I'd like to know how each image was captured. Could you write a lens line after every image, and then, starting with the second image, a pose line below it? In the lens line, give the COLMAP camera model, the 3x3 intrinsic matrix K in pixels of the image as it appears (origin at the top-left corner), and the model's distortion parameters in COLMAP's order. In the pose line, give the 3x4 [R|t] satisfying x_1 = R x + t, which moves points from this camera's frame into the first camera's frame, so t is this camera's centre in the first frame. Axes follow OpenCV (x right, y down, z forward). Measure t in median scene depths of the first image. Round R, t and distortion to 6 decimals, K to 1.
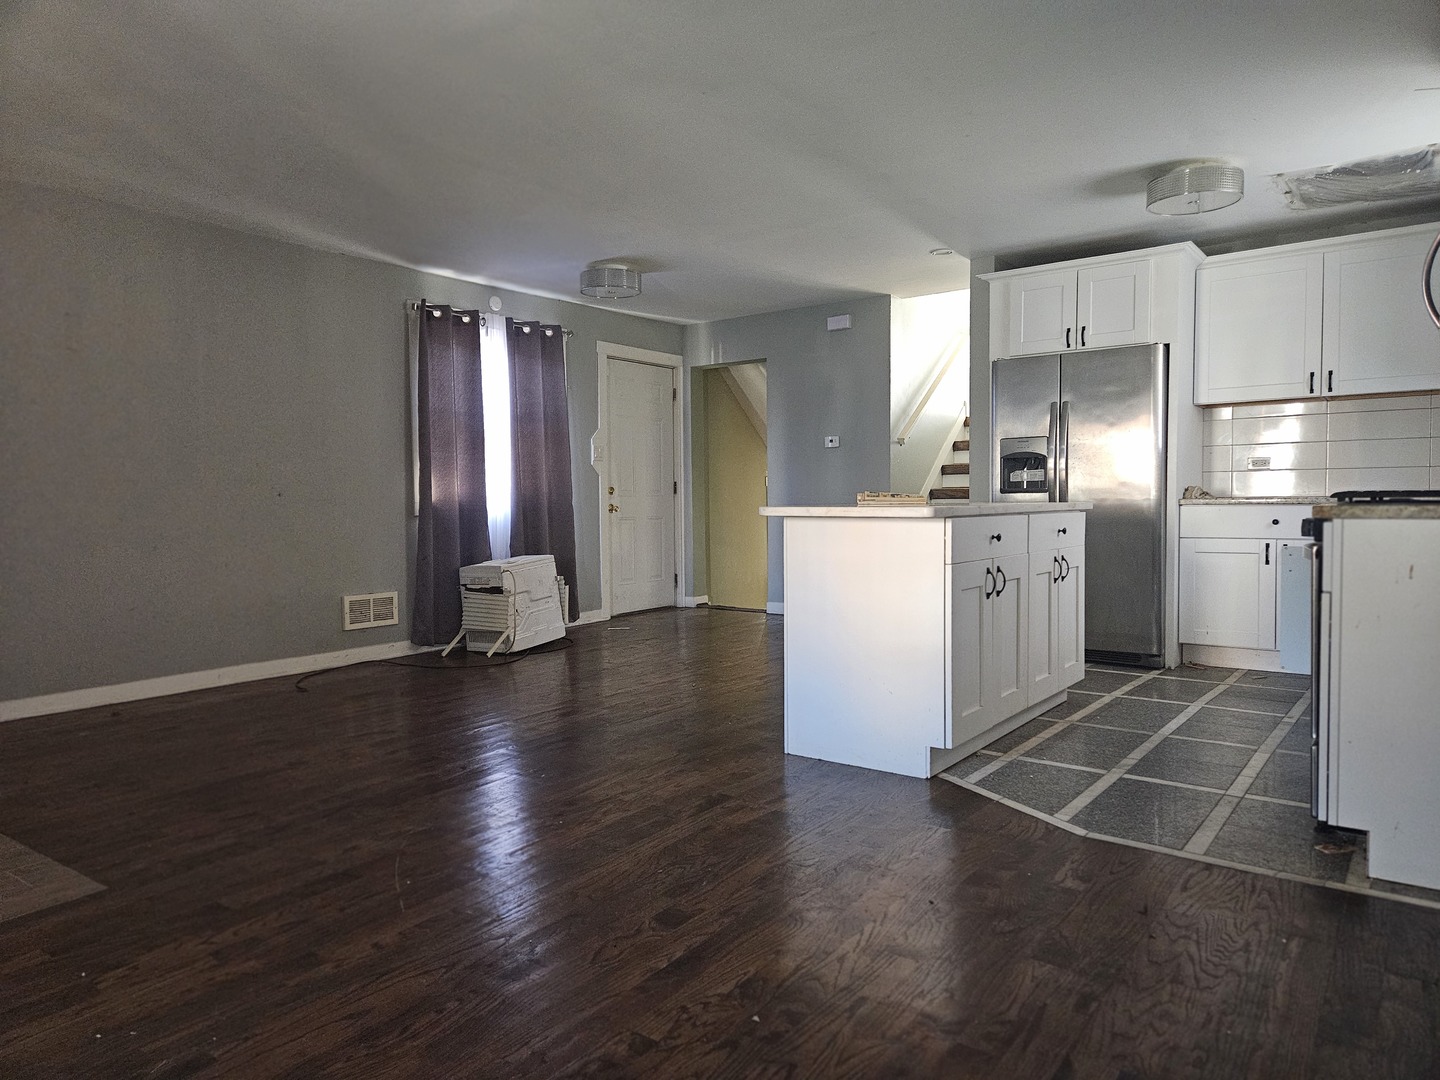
lens RADIAL K [[958.5, 0, 711.2], [0, 958.5, 539.1], [0, 0, 1]] dist [0.073349, -0.048381]
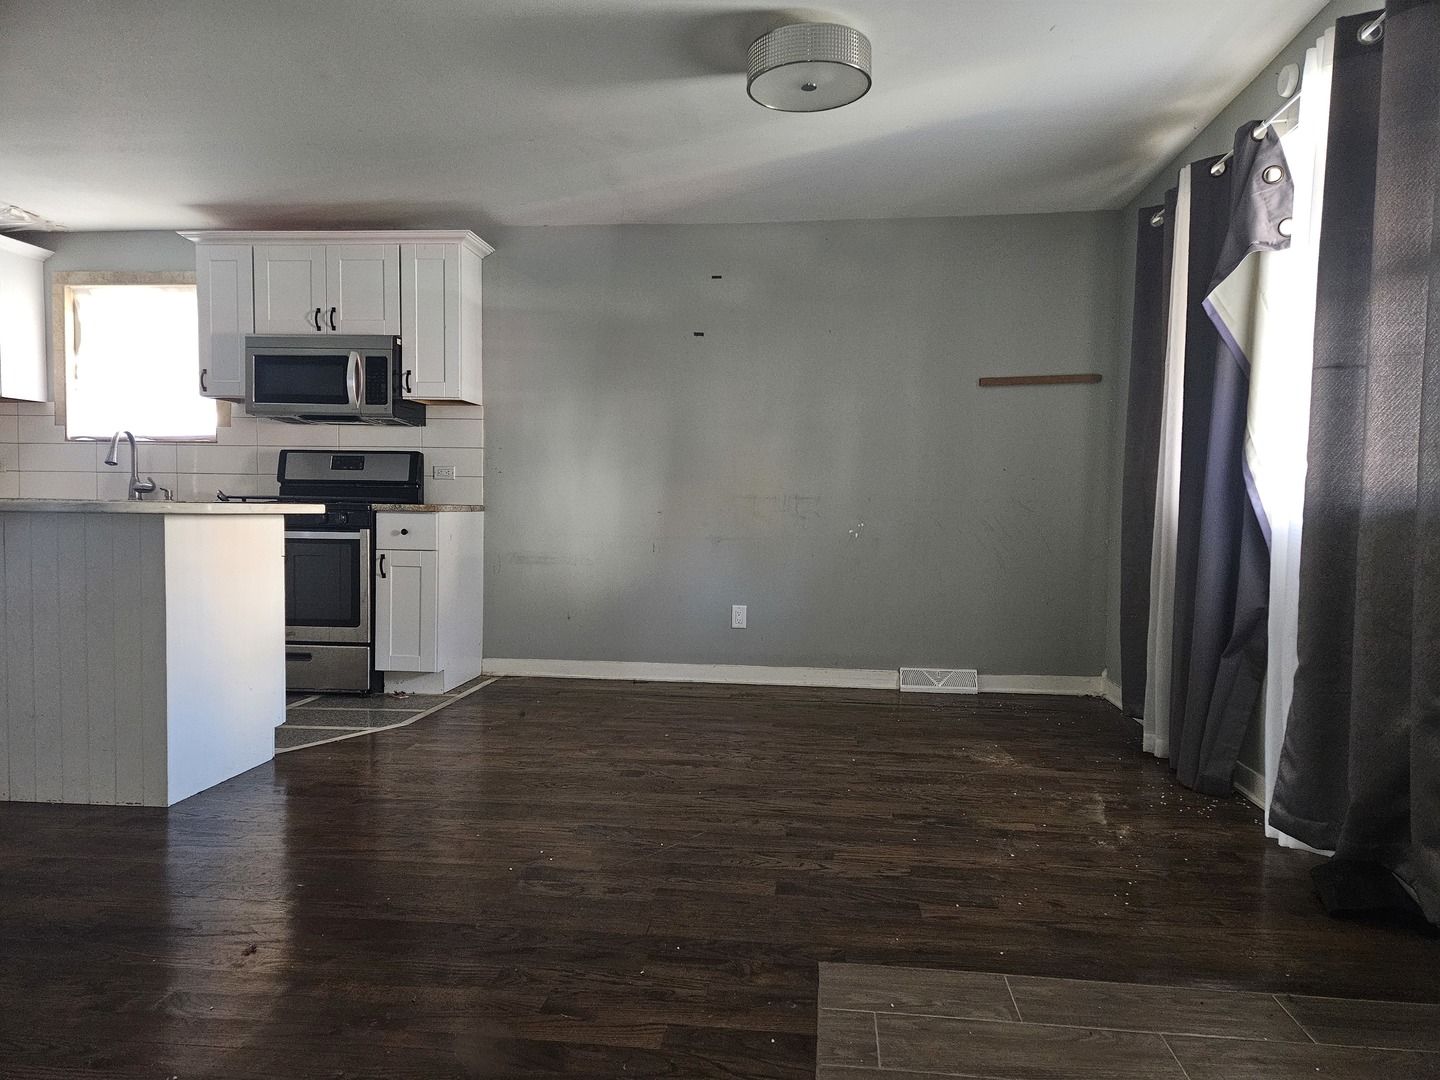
lens RADIAL K [[958.5, 0, 727.3], [0, 958.5, 552.4], [0, 0, 1]] dist [0.073349, -0.048381]
pose [[-0.513882, -0.036894, 0.857067, -0.585109], [0.032337, 0.997532, 0.062329, -0.018538], [-0.857251, 0.059744, -0.511421, 0.679449]]
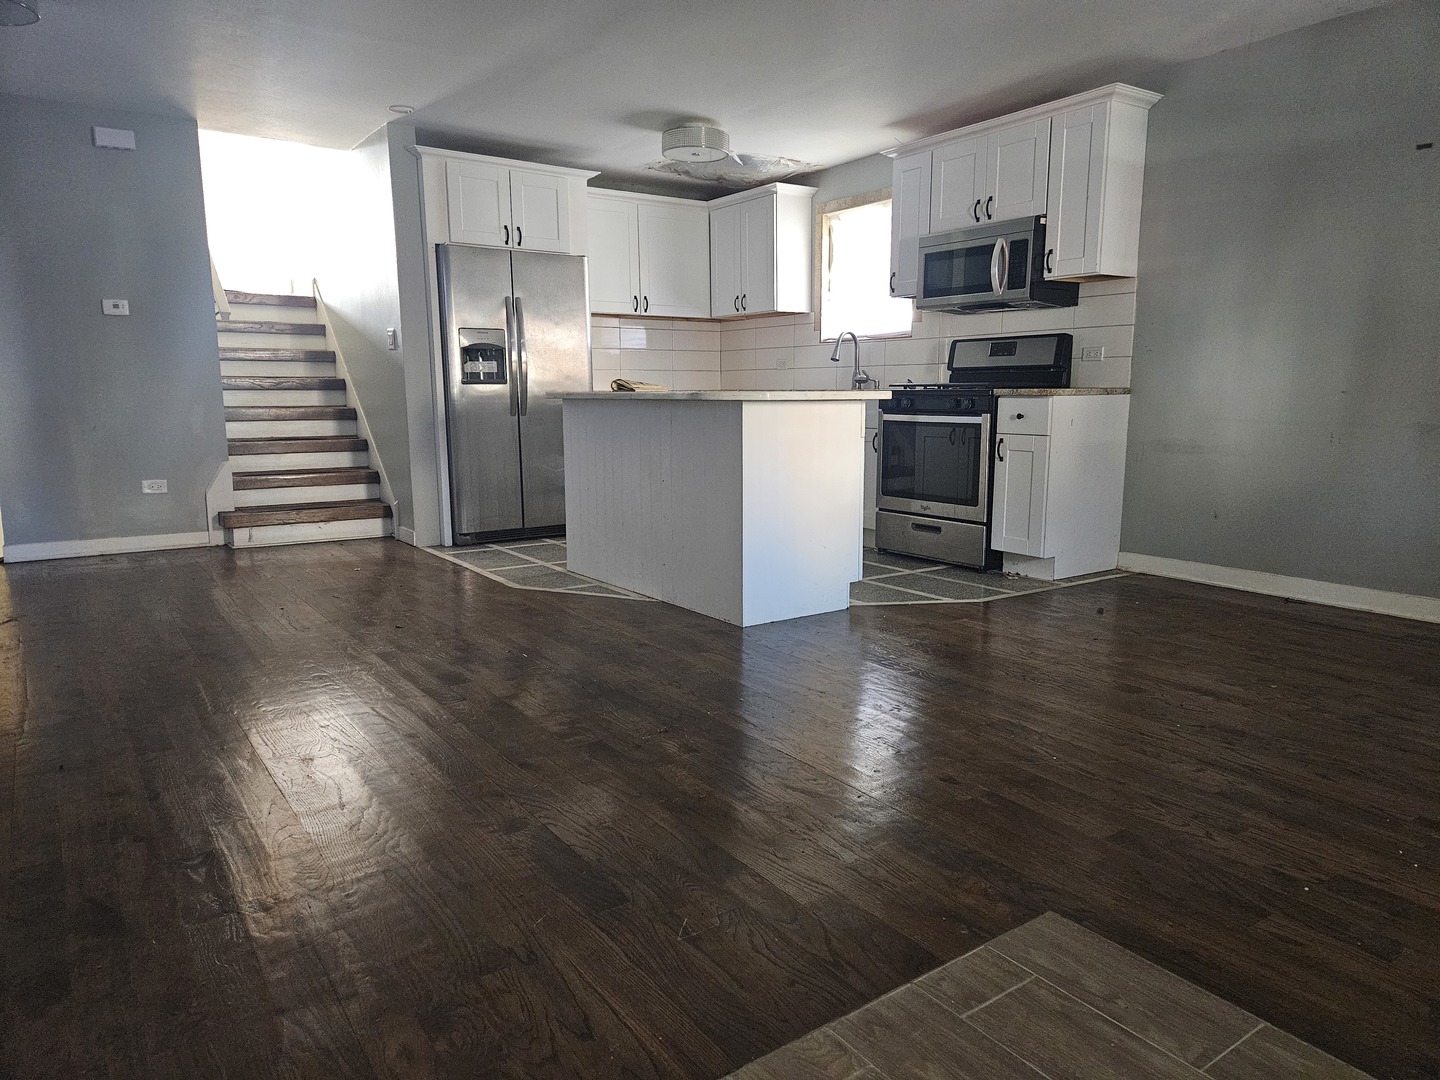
lens RADIAL K [[958.5, 0, 725.0], [0, 958.5, 537.5], [0, 0, 1]] dist [0.073349, -0.048381]
pose [[0.307070, -0.136807, 0.941803, -0.614984], [0.043646, 0.990597, 0.129664, -0.008729], [-0.950686, 0.001290, 0.310153, 0.467428]]
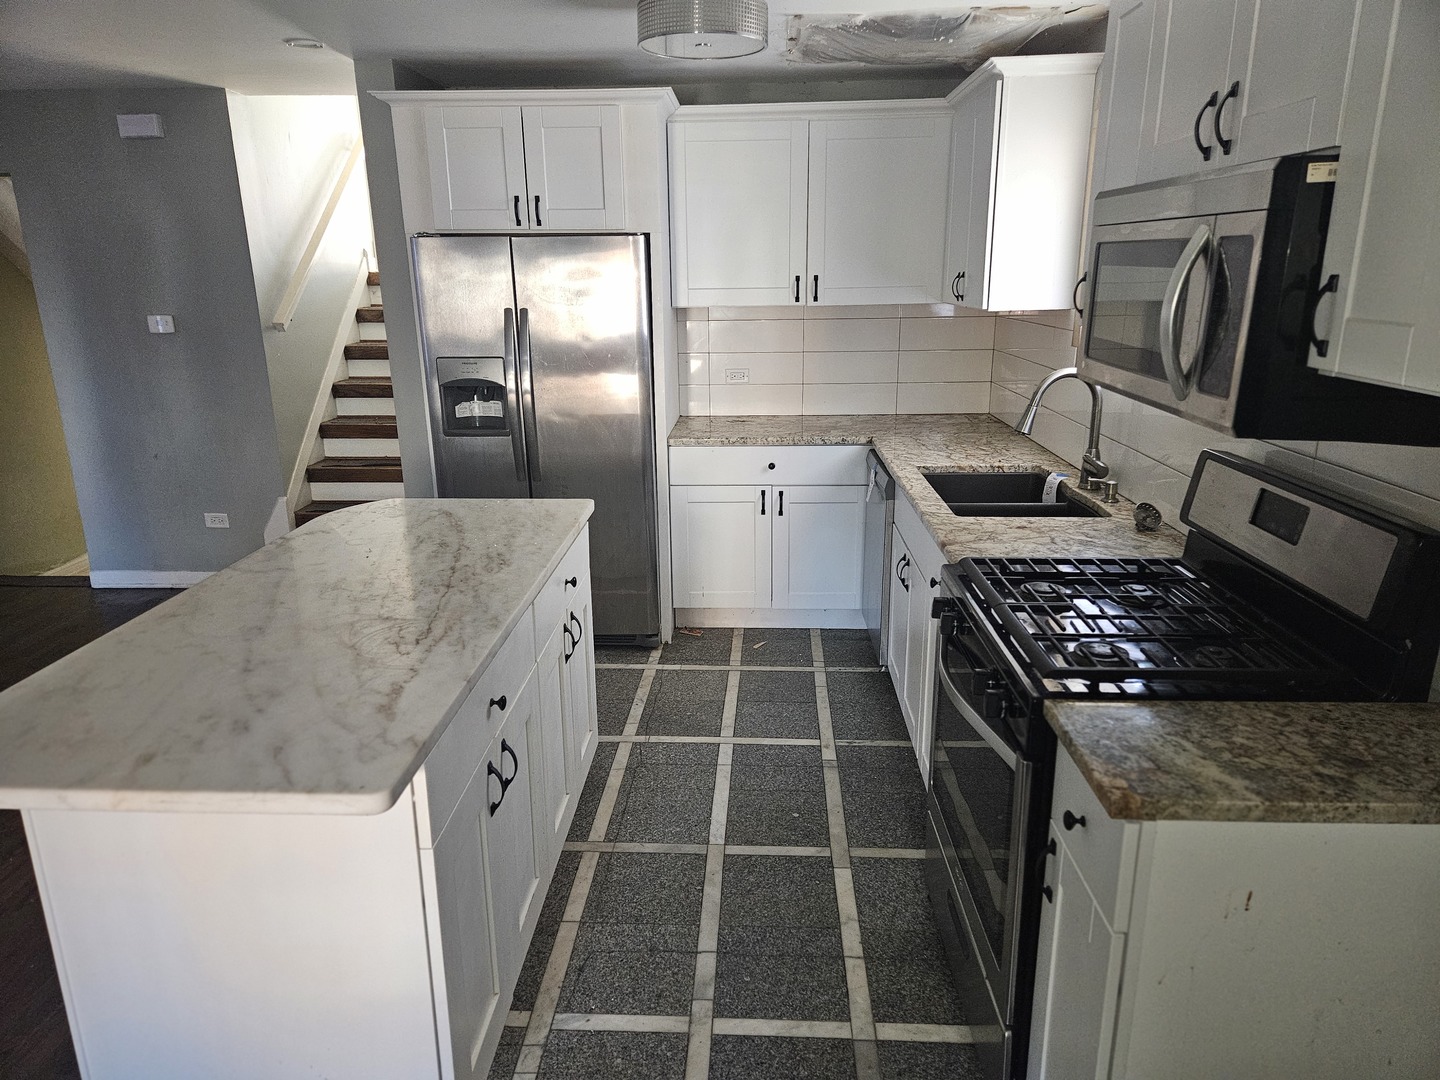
lens RADIAL K [[958.5, 0, 715.8], [0, 958.5, 549.2], [0, 0, 1]] dist [0.073349, -0.048381]
pose [[0.826287, -0.157765, 0.540703, 0.075557], [0.028327, 0.970397, 0.239850, -0.139964], [-0.562536, -0.182868, 0.806295, 0.329372]]
